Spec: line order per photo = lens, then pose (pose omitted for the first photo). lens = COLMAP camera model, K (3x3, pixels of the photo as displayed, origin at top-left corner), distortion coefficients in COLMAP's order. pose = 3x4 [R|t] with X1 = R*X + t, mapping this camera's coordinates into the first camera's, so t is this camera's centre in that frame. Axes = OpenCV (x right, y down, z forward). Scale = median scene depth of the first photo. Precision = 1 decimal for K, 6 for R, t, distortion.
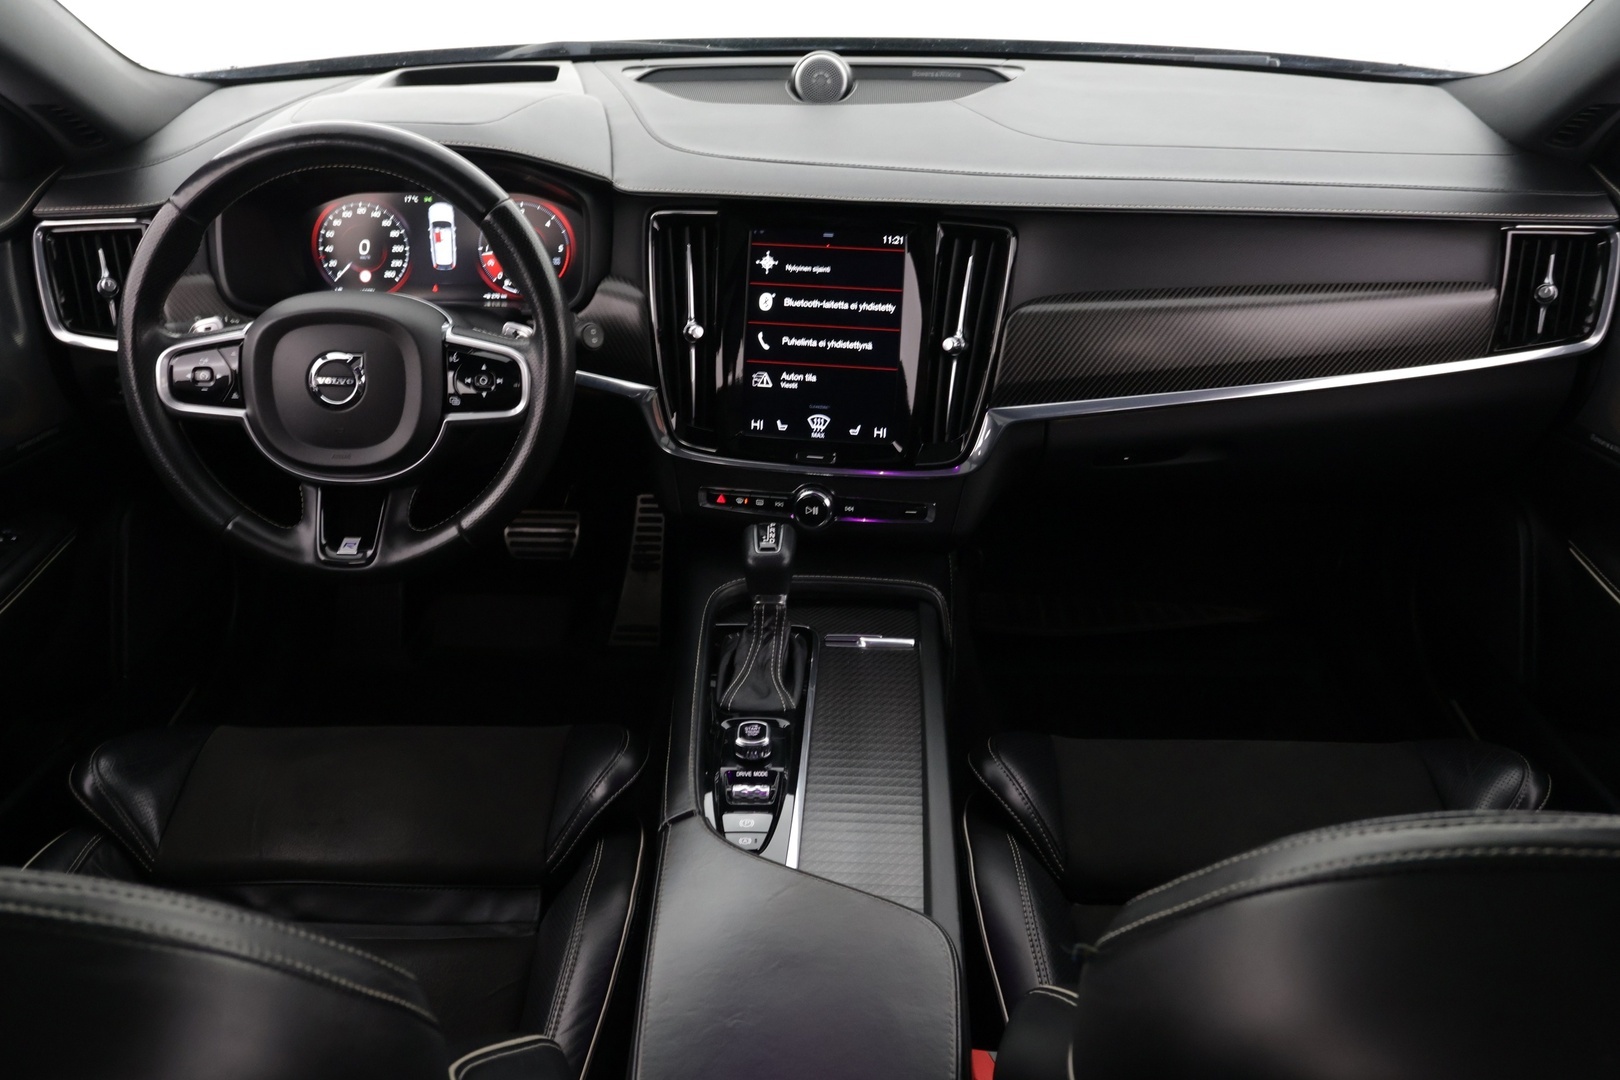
lens RADIAL K [[1380.7, 0, 806.4], [0, 1380.7, 541.8], [0, 0, 1]] dist [-0.033623, 0.025307]
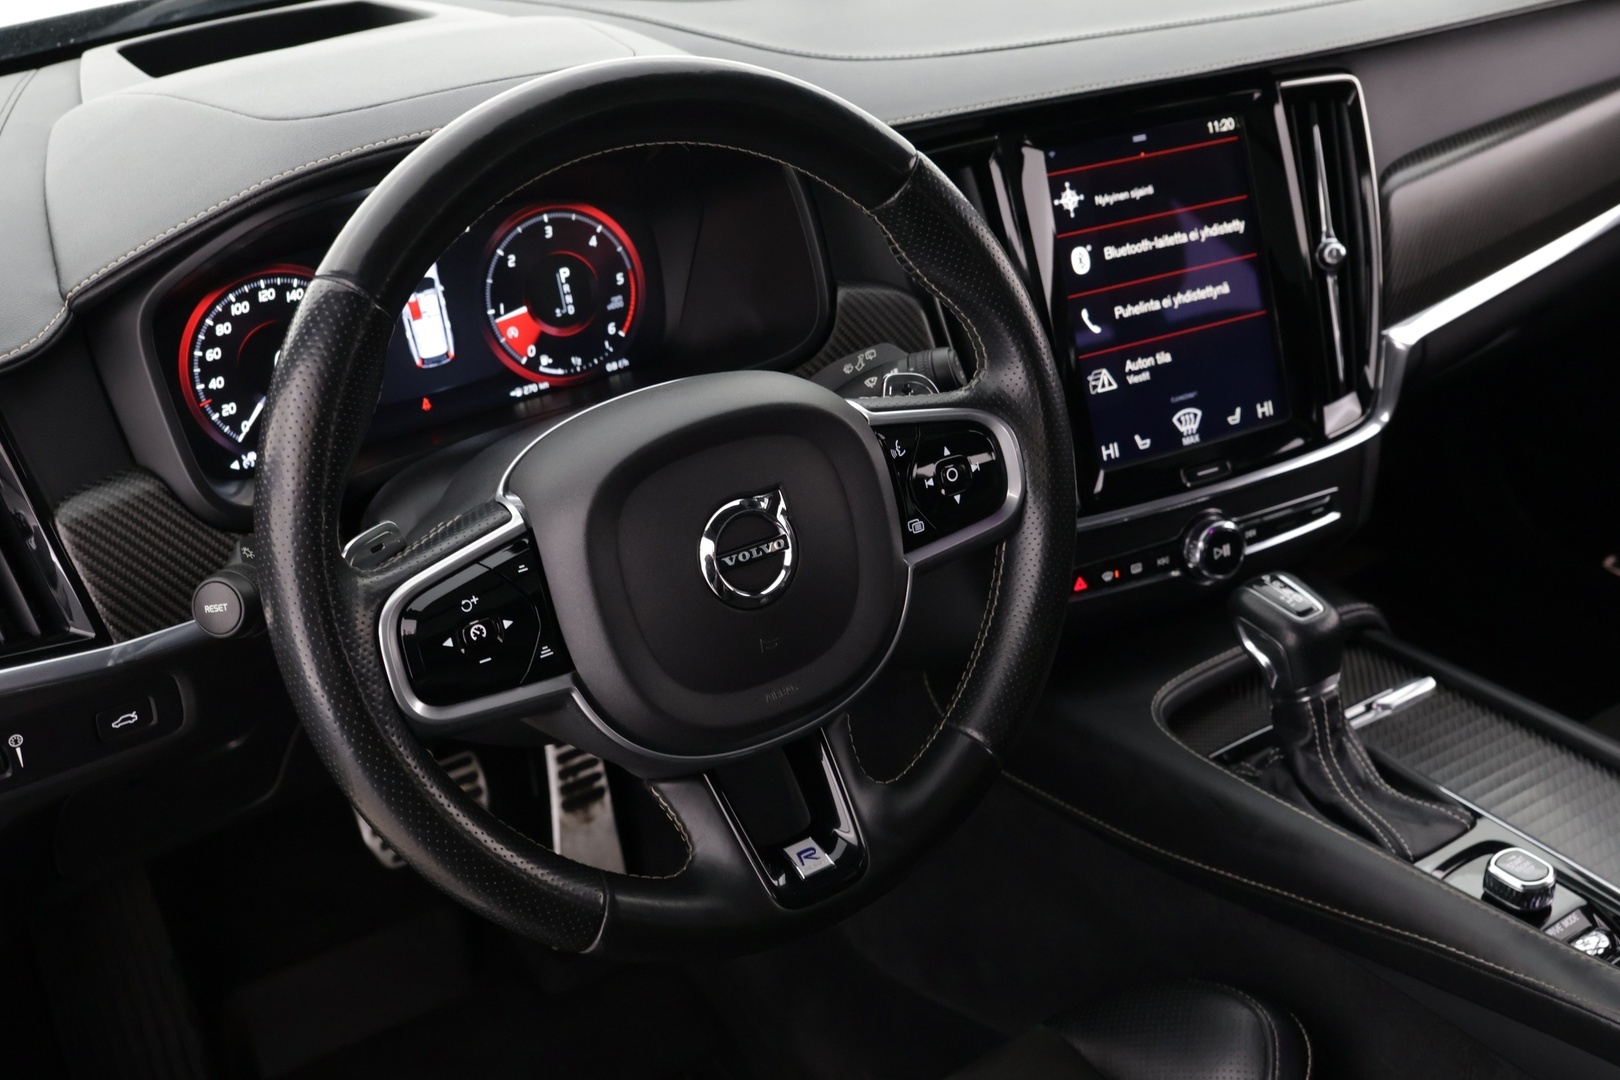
lens RADIAL K [[1793.2, 0, 823.4], [0, 1793.2, 541.3], [0, 0, 1]] dist [-0.023226, 0.000000]
pose [[0.808468, -0.300507, 0.506039, -0.580210], [0.328900, 0.943718, 0.034955, -0.119884], [-0.488062, 0.138176, 0.861802, 0.366006]]
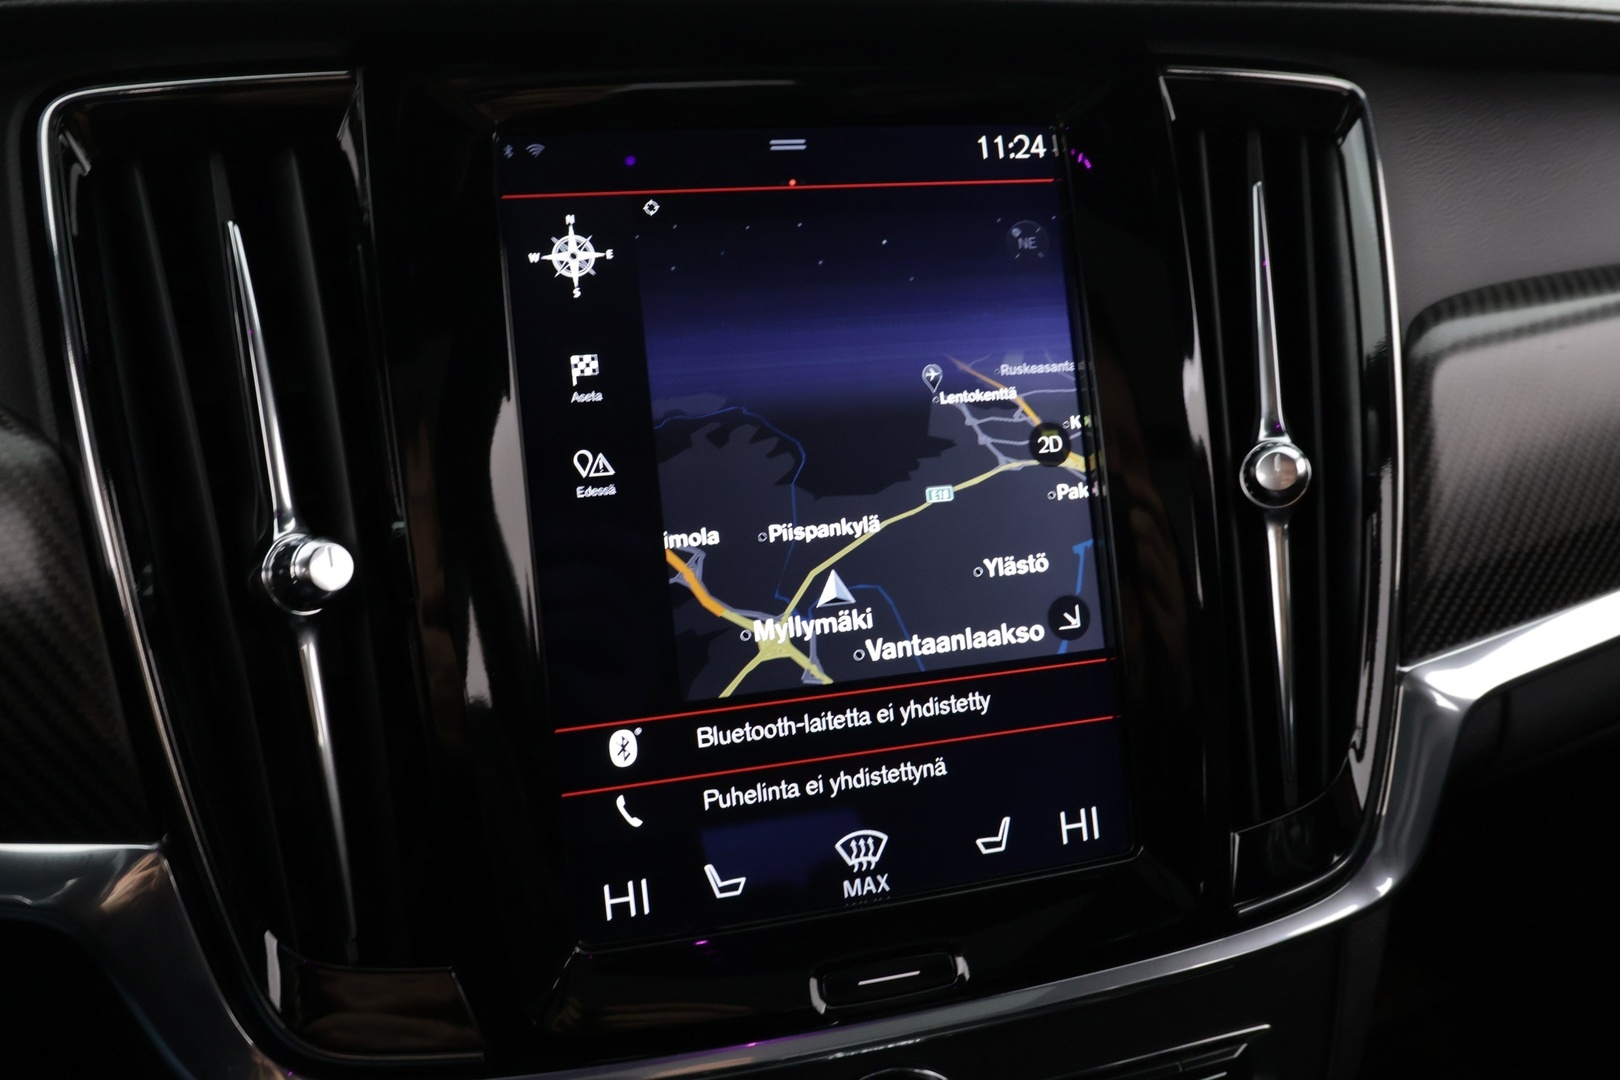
lens RADIAL K [[1380.7, 0, 816.7], [0, 1380.7, 539.5], [0, 0, 1]] dist [-0.033623, 0.025307]
pose [[0.905519, -0.136822, 0.401640, -0.096855], [0.217750, 0.962276, -0.163122, -0.100886], [-0.364170, 0.235167, 0.901153, 0.760578]]
